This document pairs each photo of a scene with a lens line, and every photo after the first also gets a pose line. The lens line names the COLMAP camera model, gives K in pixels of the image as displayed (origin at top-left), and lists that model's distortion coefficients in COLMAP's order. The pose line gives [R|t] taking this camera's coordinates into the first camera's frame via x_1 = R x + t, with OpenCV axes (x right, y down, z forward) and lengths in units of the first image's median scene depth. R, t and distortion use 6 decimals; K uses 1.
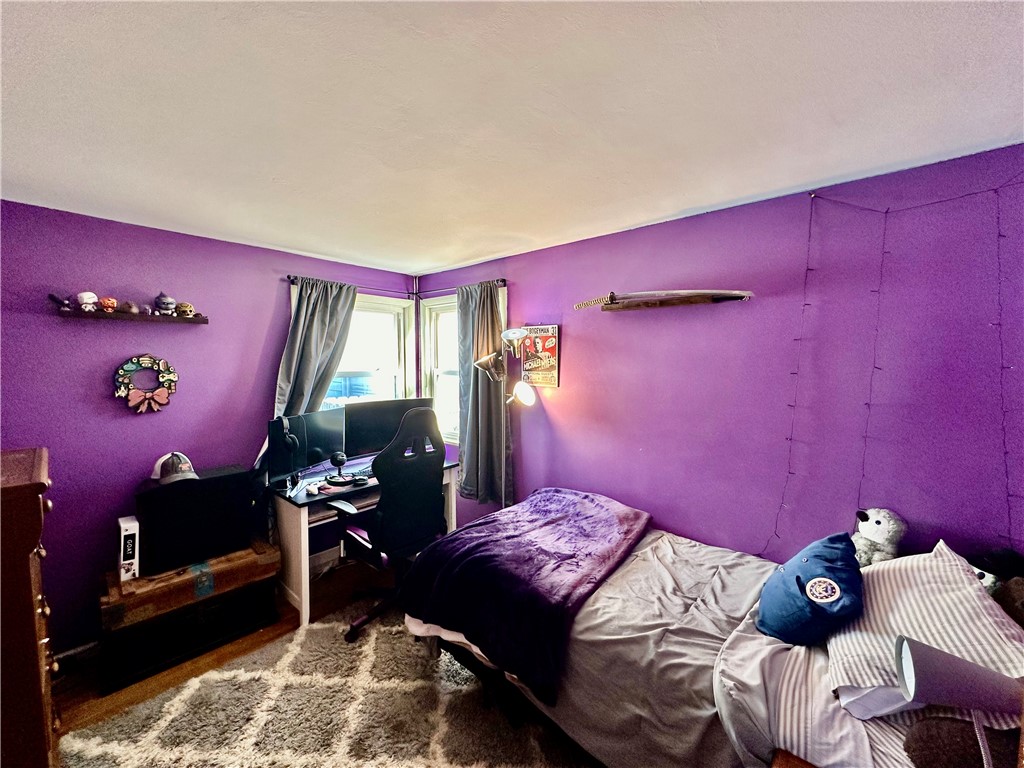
lens RADIAL K [[406.7, 0, 513.2], [0, 406.7, 383.6], [0, 0, 1]] dist [-0.003536, 0.000486]
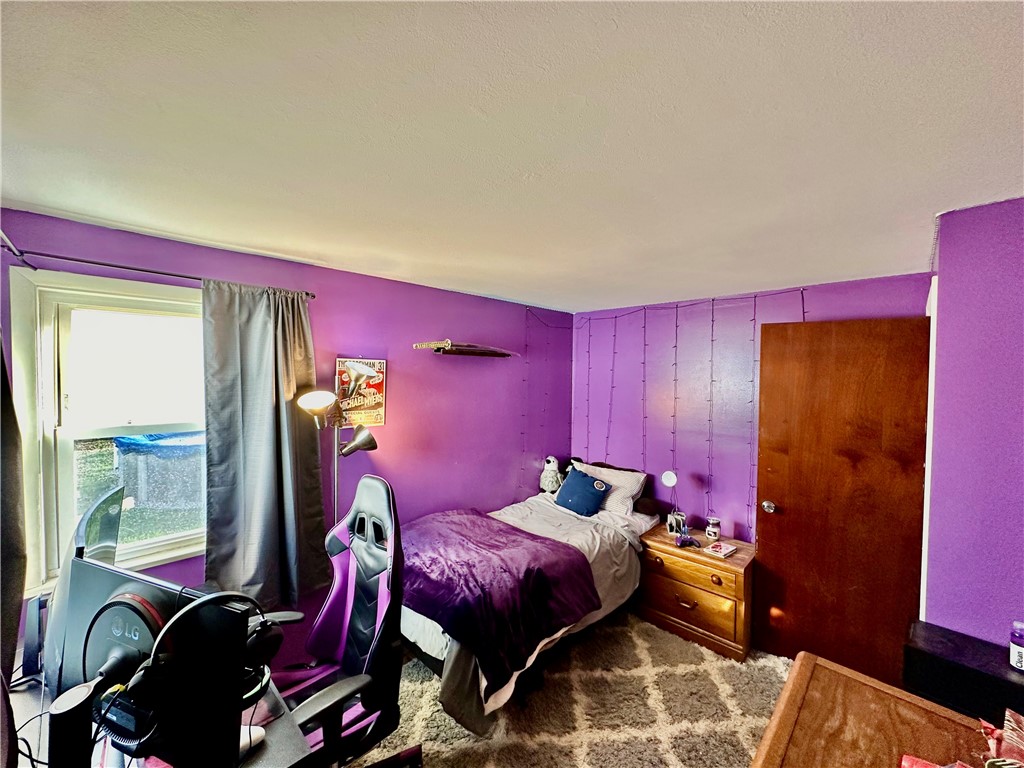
lens RADIAL K [[406.7, 0, 513.2], [0, 406.7, 383.6], [0, 0, 1]] dist [-0.003536, 0.000486]
pose [[0.062968, -0.021145, 0.997792, -0.827087], [0.055105, 0.998324, 0.017679, -0.088868], [-0.996493, 0.053870, 0.064028, 0.634319]]
